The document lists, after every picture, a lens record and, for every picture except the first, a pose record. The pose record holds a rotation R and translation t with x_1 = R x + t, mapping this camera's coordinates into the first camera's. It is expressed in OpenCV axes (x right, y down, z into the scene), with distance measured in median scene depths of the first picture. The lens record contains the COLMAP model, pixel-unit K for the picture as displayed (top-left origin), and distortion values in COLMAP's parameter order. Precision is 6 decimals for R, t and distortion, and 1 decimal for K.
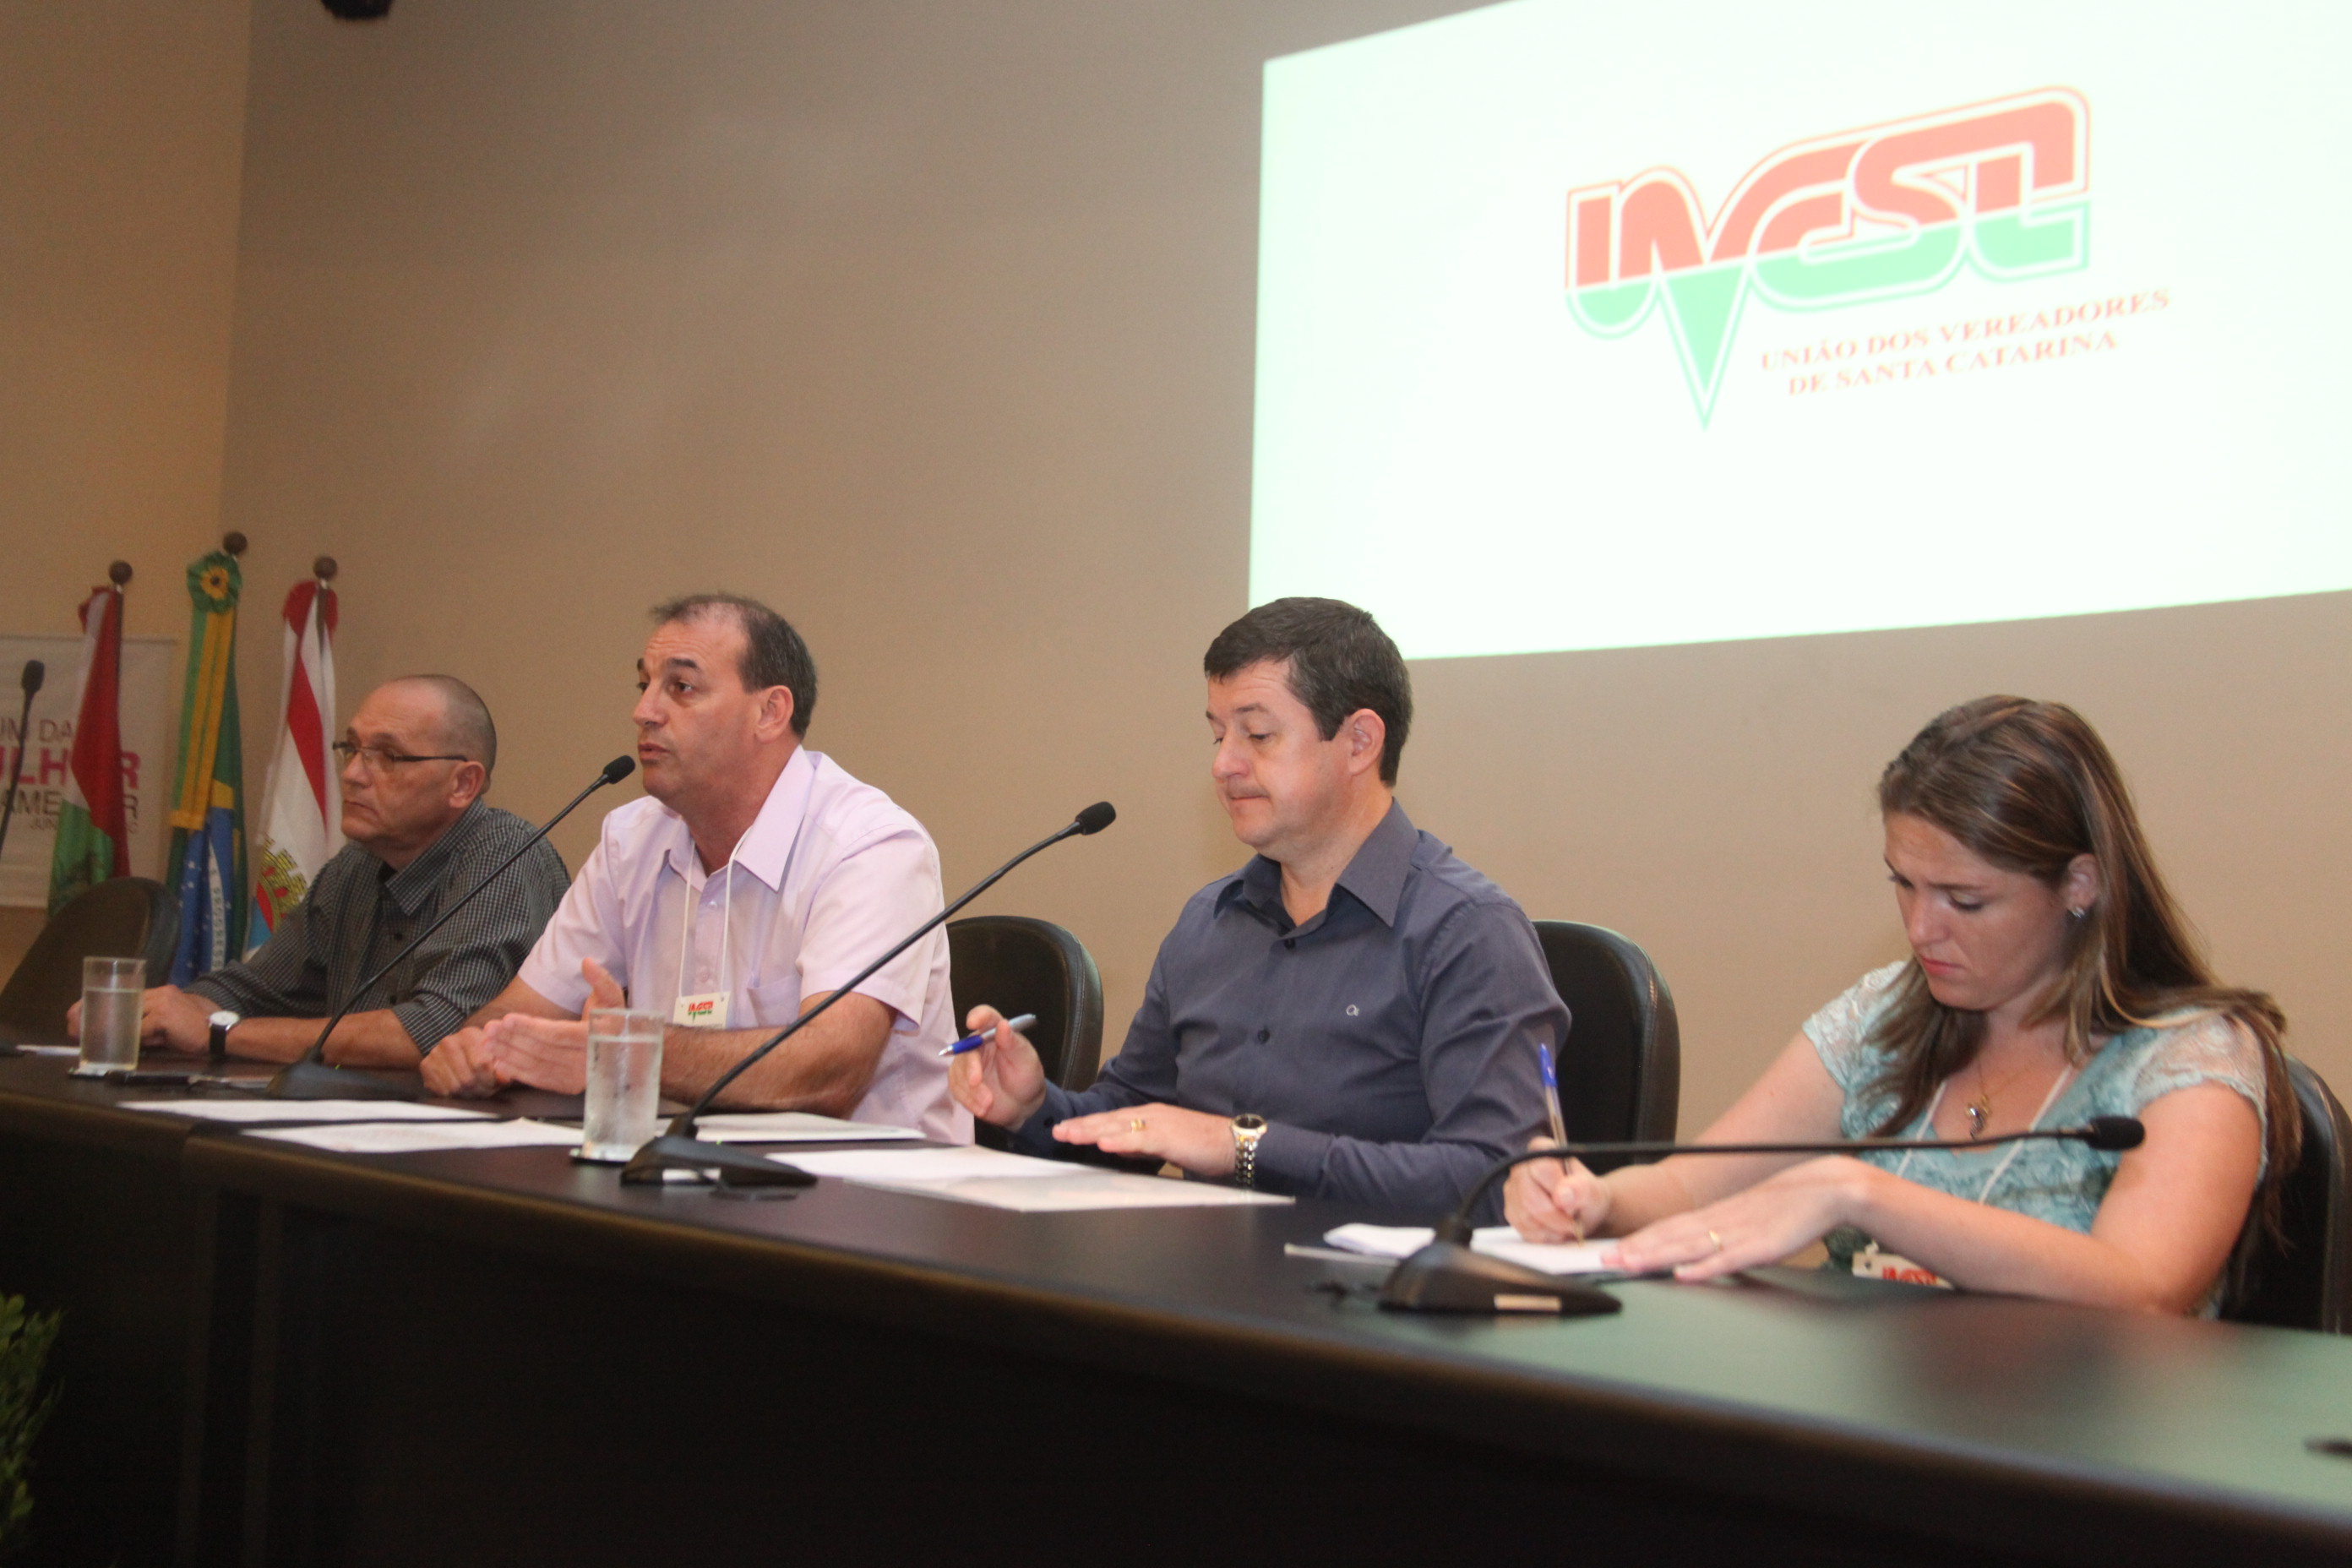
lens RADIAL K [[2837.9, 0, 1176.0], [0, 2837.9, 784.0], [0, 0, 1]] dist [0.001215, 0.059721]
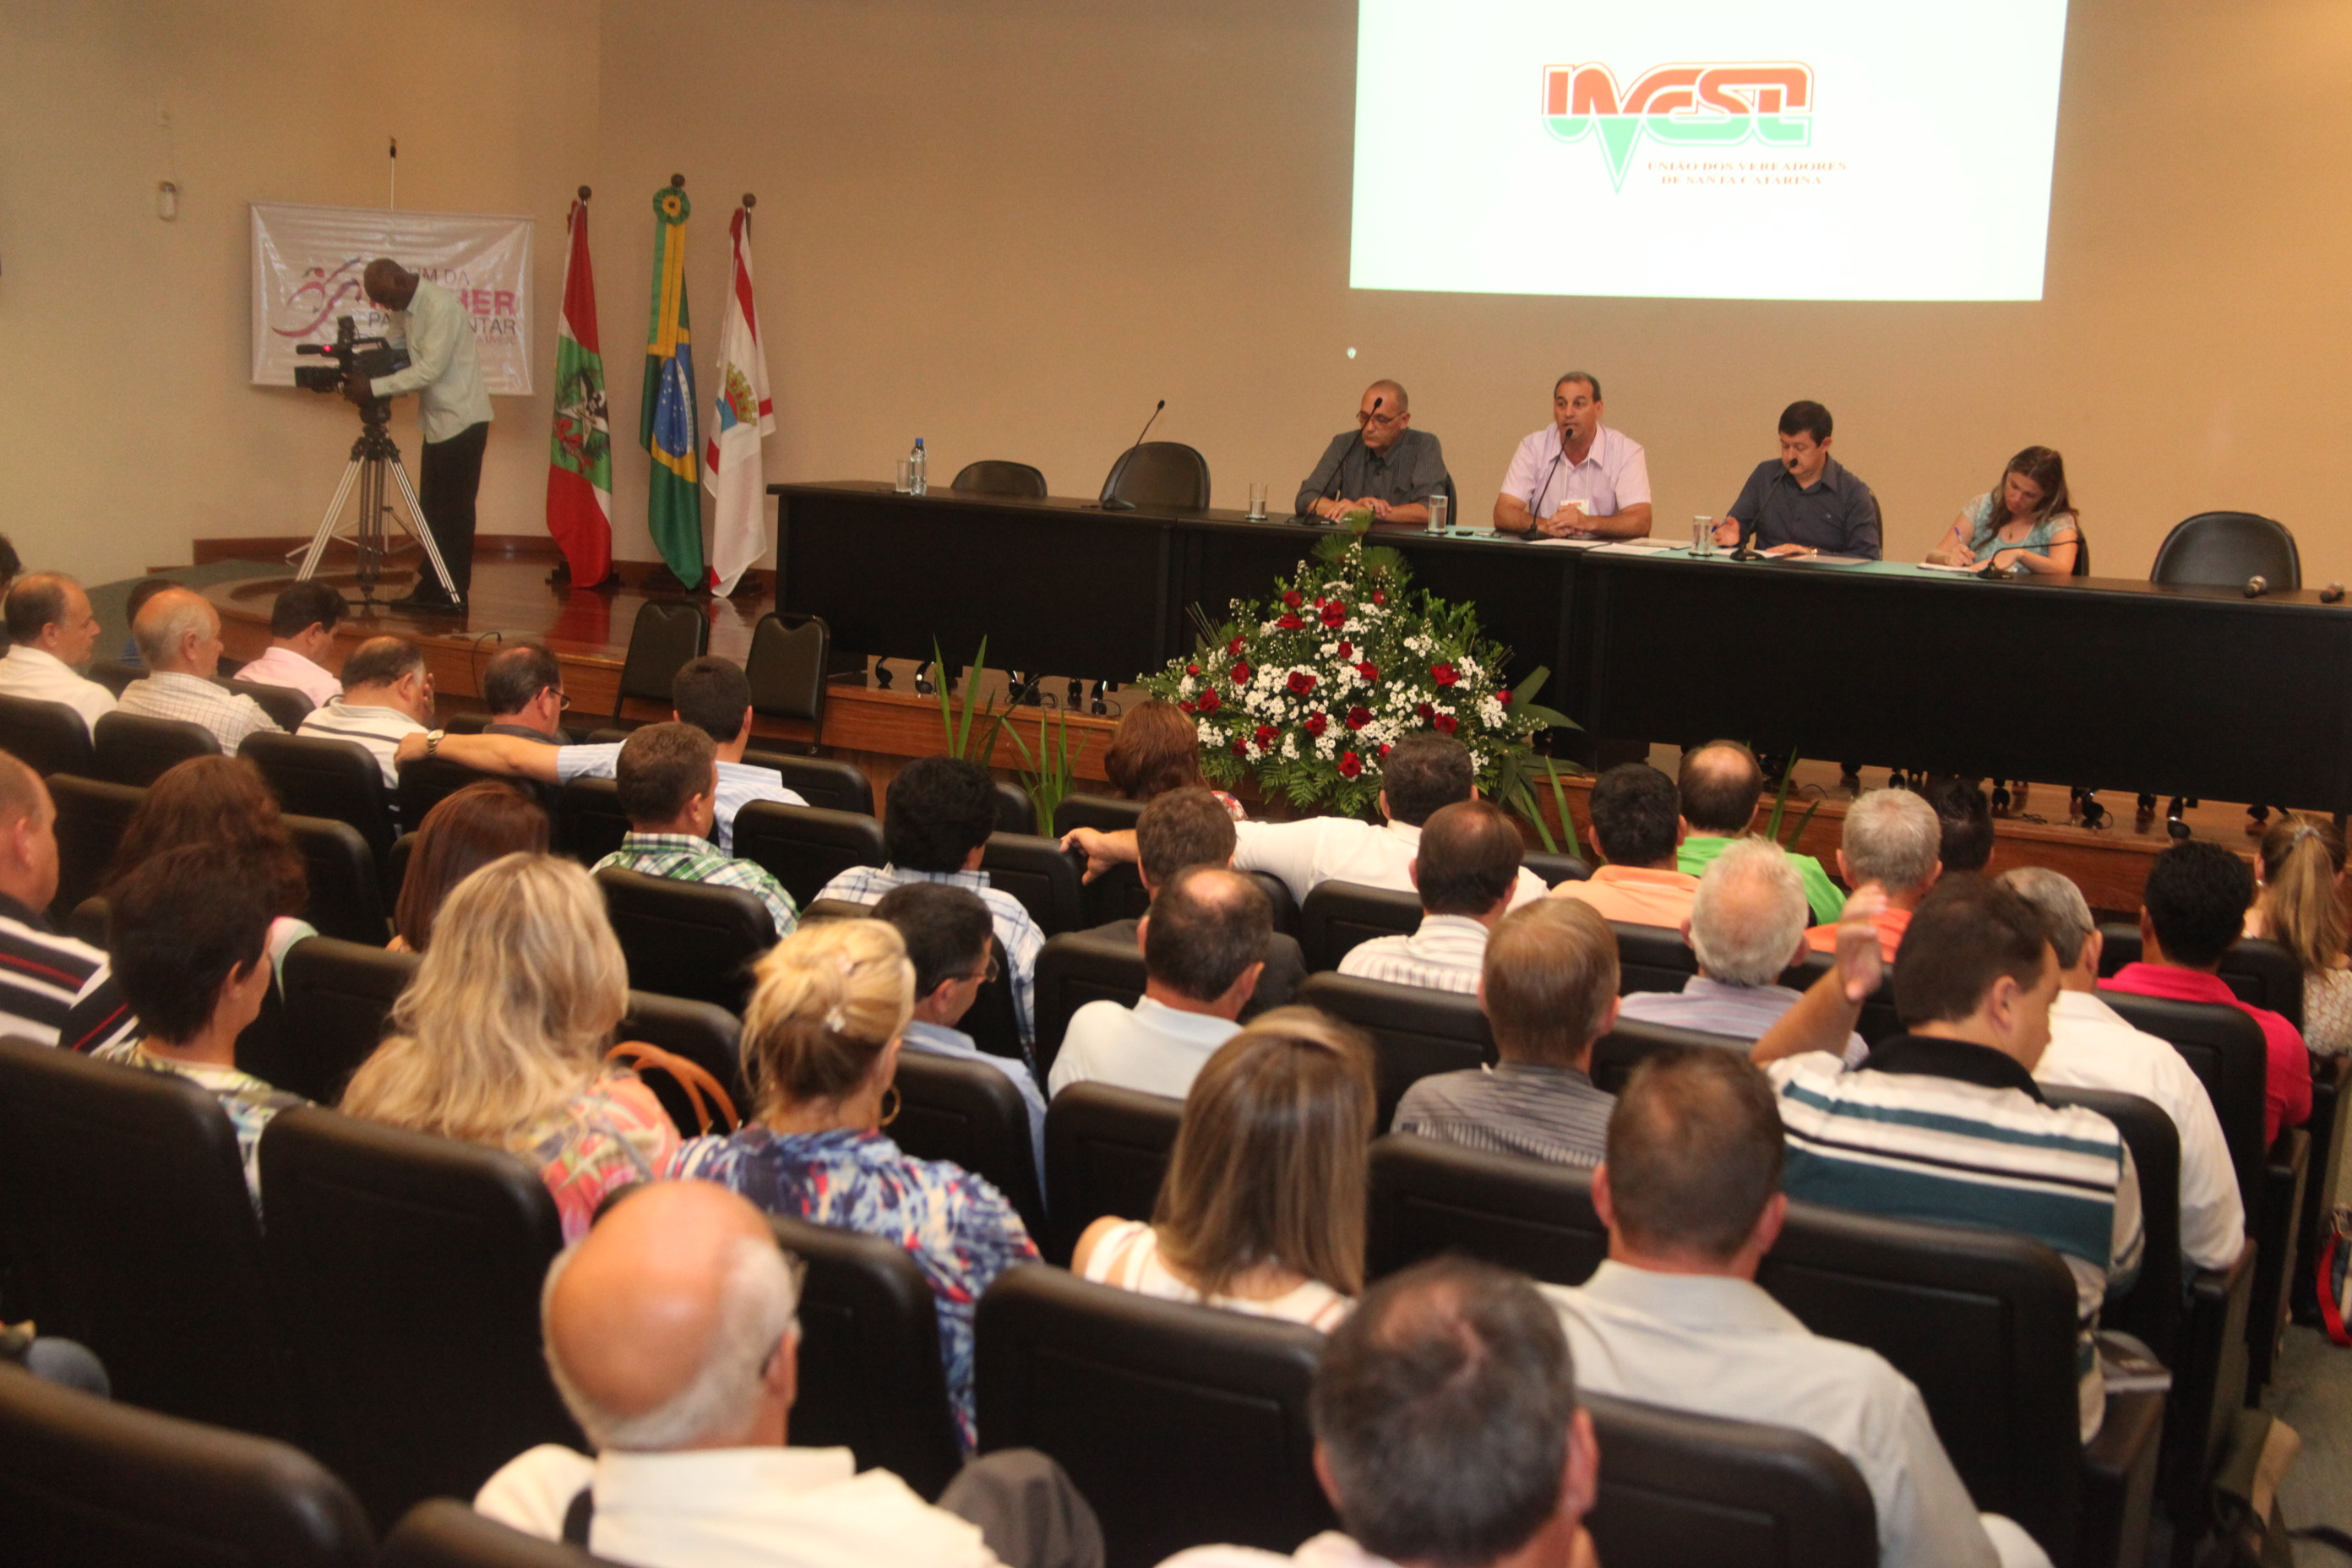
lens RADIAL K [[2837.9, 0, 1176.0], [0, 2837.9, 784.0], [0, 0, 1]] dist [0.001215, 0.059721]
pose [[0.940305, -0.058155, 0.335327, -0.870621], [-0.020898, 0.973567, 0.227446, -0.171520], [-0.339690, -0.220876, 0.914234, -0.946448]]
